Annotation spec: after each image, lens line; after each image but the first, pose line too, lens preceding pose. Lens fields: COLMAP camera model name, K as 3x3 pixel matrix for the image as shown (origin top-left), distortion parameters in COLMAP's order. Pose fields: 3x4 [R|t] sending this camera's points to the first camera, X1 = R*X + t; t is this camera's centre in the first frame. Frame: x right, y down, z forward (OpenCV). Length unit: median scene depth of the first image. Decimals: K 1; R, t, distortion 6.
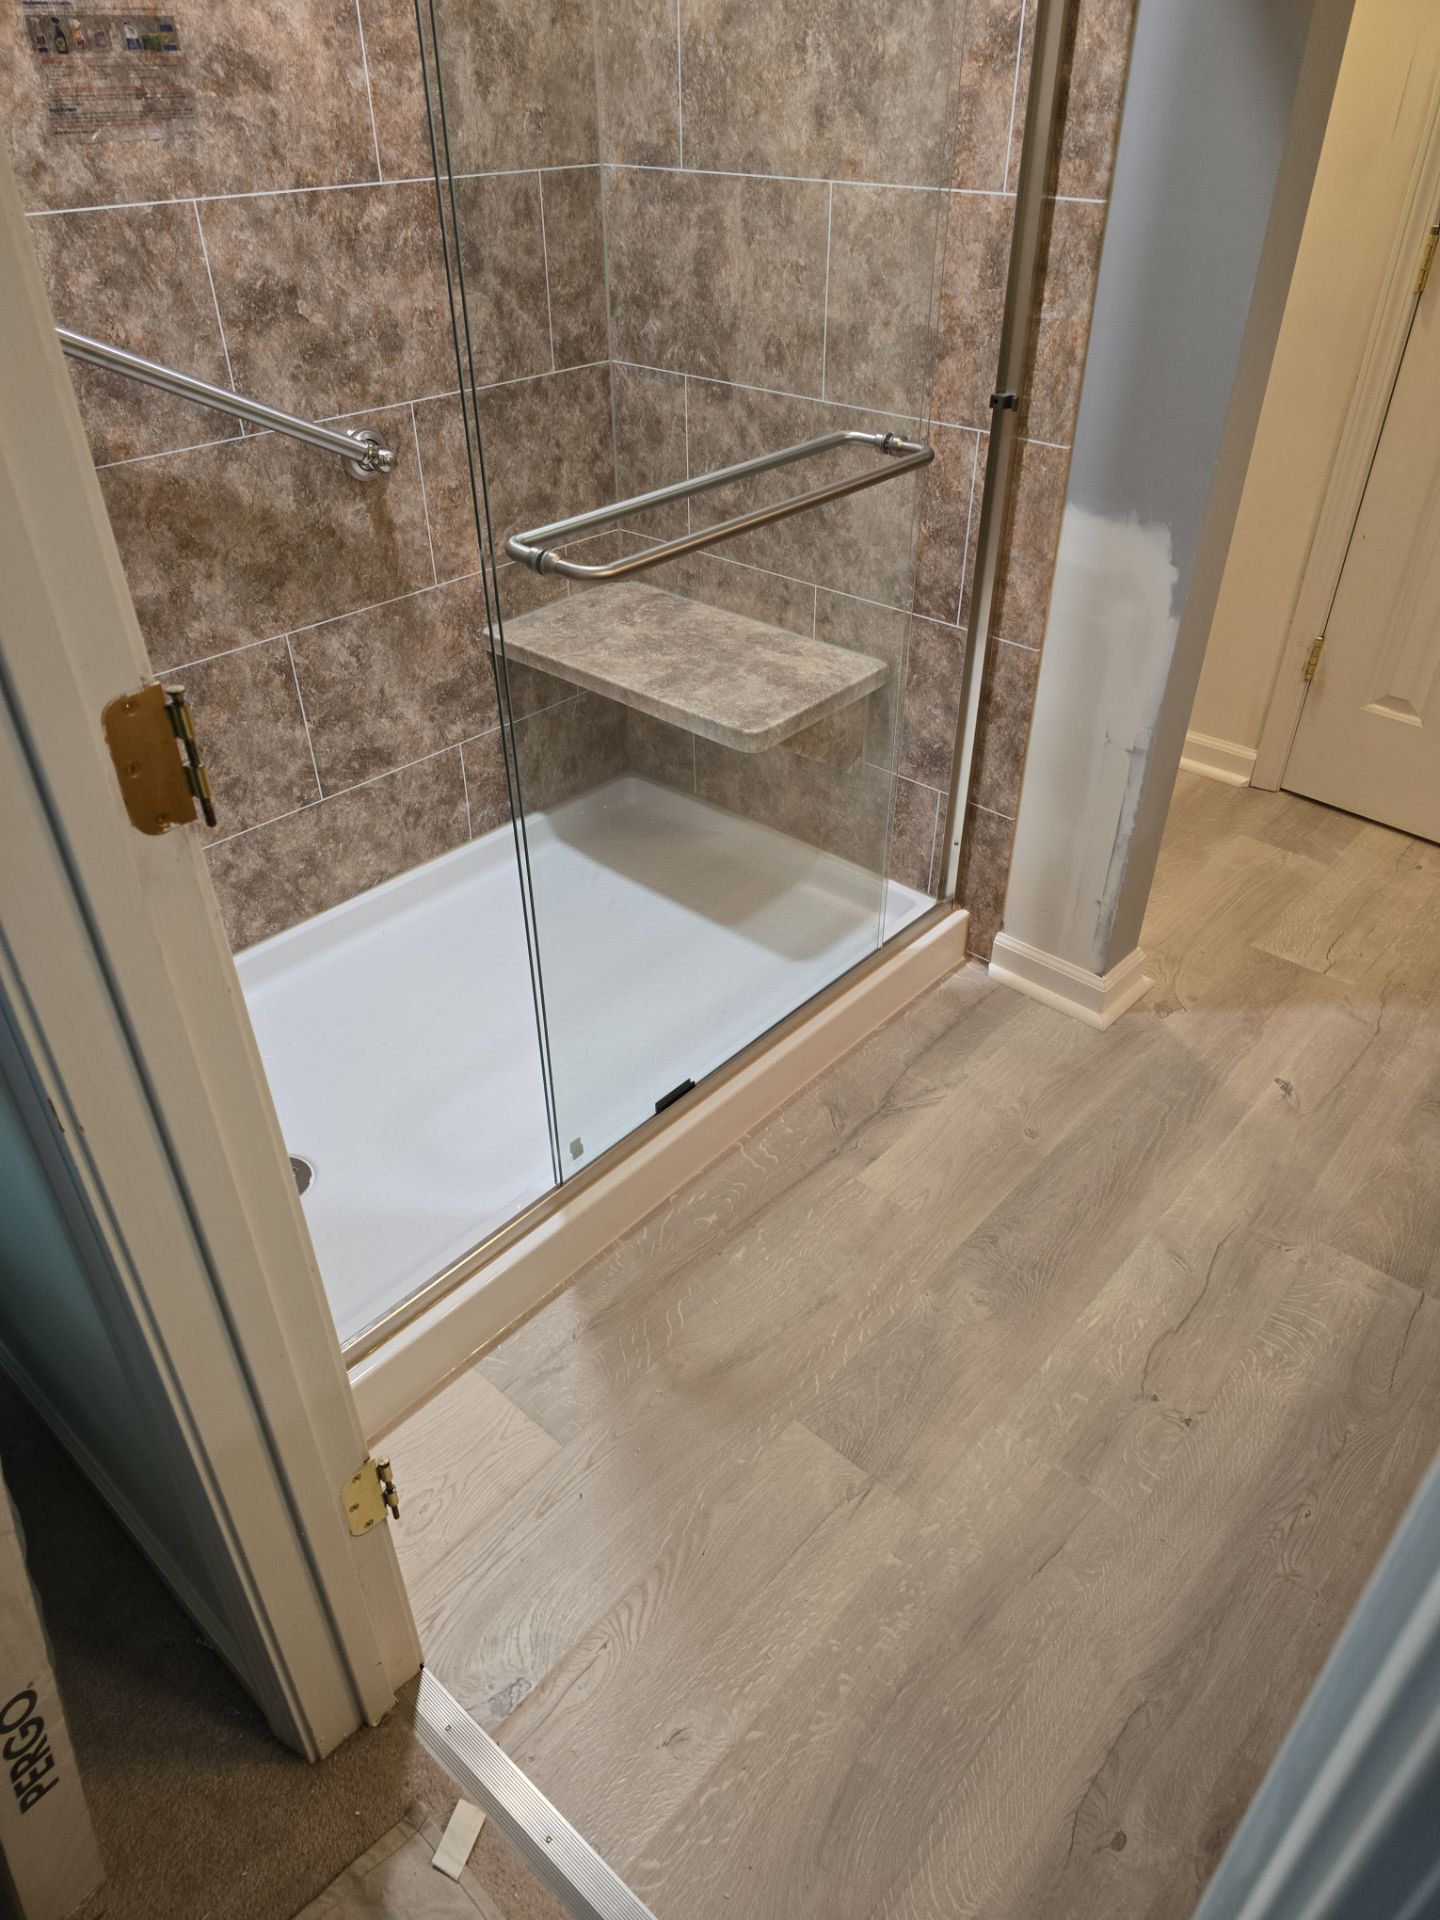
lens RADIAL K [[1278.4, 0, 717.0], [0, 1278.4, 952.1], [0, 0, 1]] dist [0.066721, -0.063954]
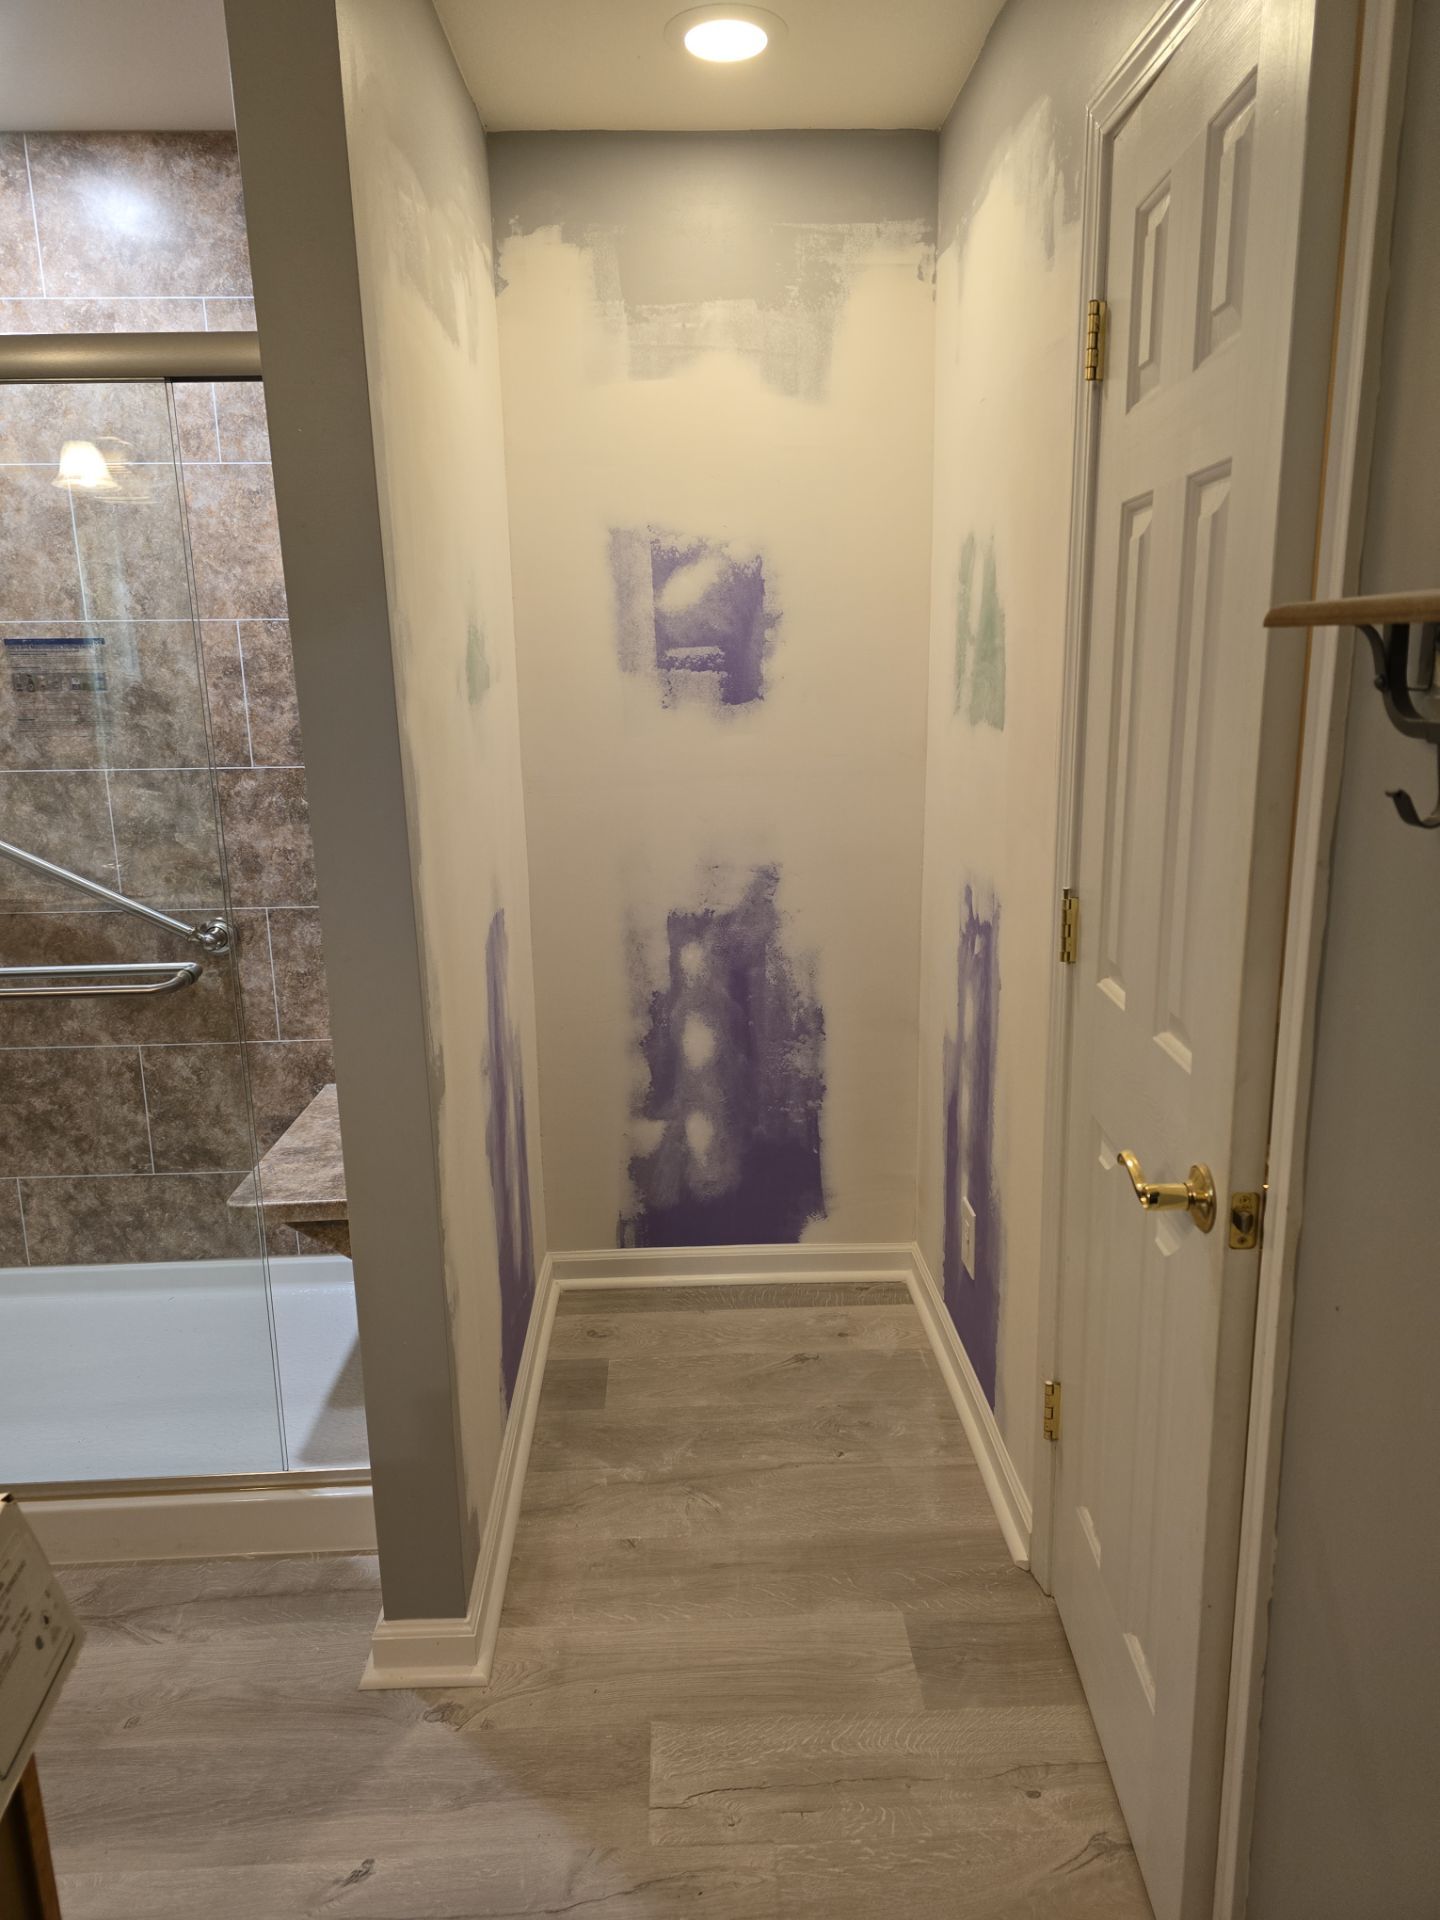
lens RADIAL K [[1284.2, 0, 717.5], [0, 1284.2, 953.5], [0, 0, 1]] dist [0.056251, -0.047226]
pose [[0.691412, 0.149508, -0.706821, 1.077462], [-0.405904, 0.889730, -0.208858, -0.303980], [0.597654, 0.431309, 0.675856, 0.409659]]
